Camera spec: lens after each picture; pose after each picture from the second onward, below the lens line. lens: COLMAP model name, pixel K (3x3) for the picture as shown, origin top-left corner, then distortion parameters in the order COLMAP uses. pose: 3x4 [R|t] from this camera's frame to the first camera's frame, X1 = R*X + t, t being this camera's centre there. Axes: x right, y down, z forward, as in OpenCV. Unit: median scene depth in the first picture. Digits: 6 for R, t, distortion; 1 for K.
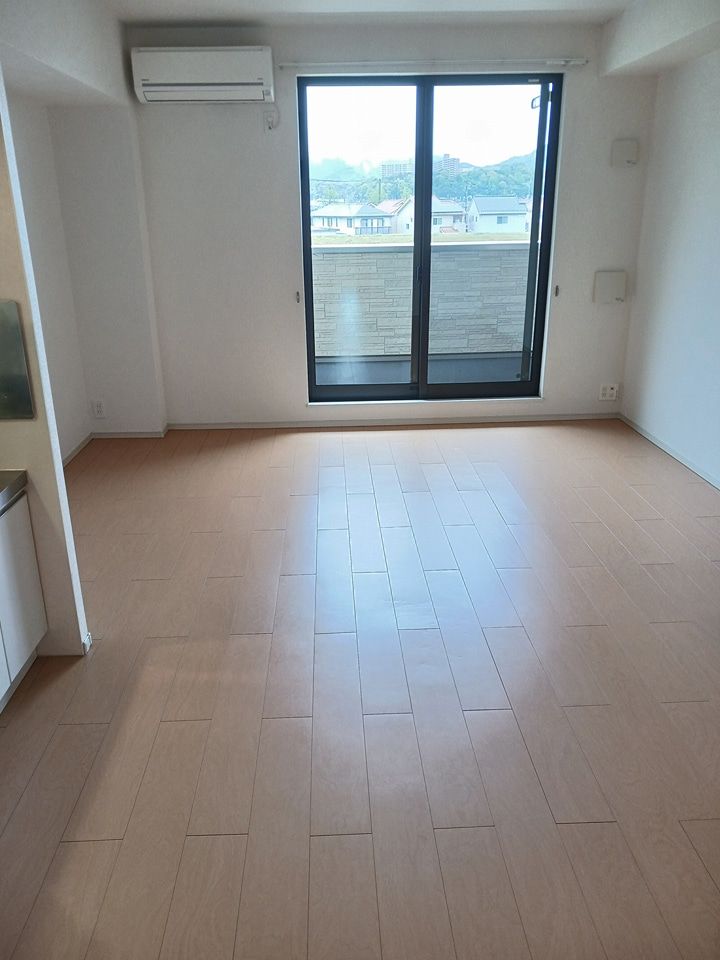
lens RADIAL K [[758.2, 0, 358.1], [0, 758.2, 478.1], [0, 0, 1]] dist [0.006504, 0.000607]
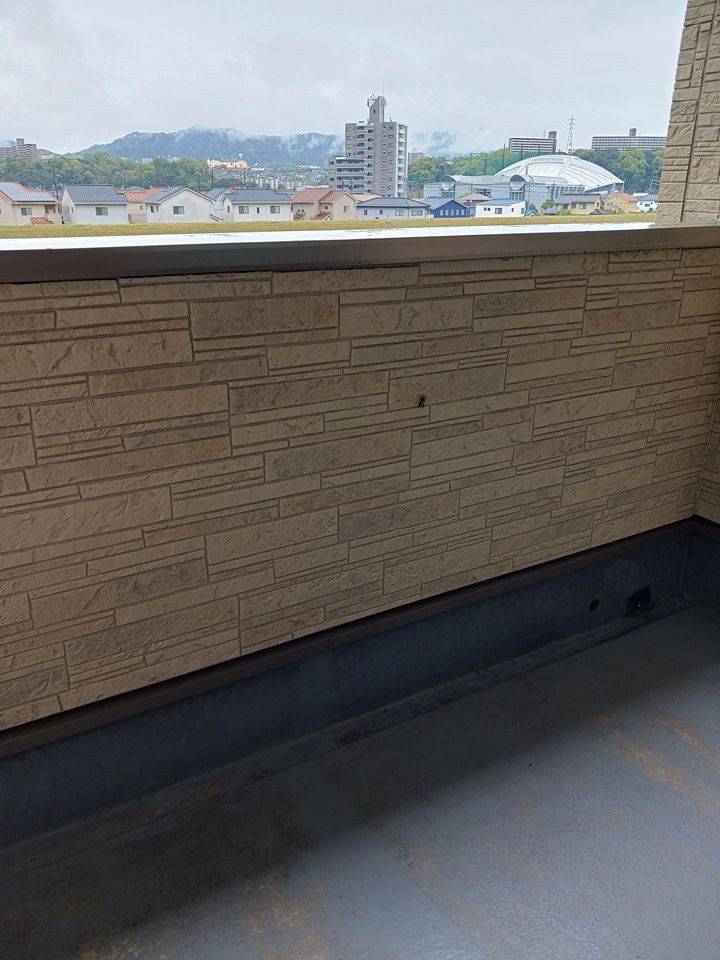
lens RADIAL K [[758.2, 0, 358.8], [0, 758.2, 484.0], [0, 0, 1]] dist [0.006504, 0.000607]
pose [[0.879587, -0.152946, 0.450483, -0.039300], [0.146071, 0.987998, 0.050230, -0.231315], [-0.452759, 0.021621, 0.891371, 0.751062]]
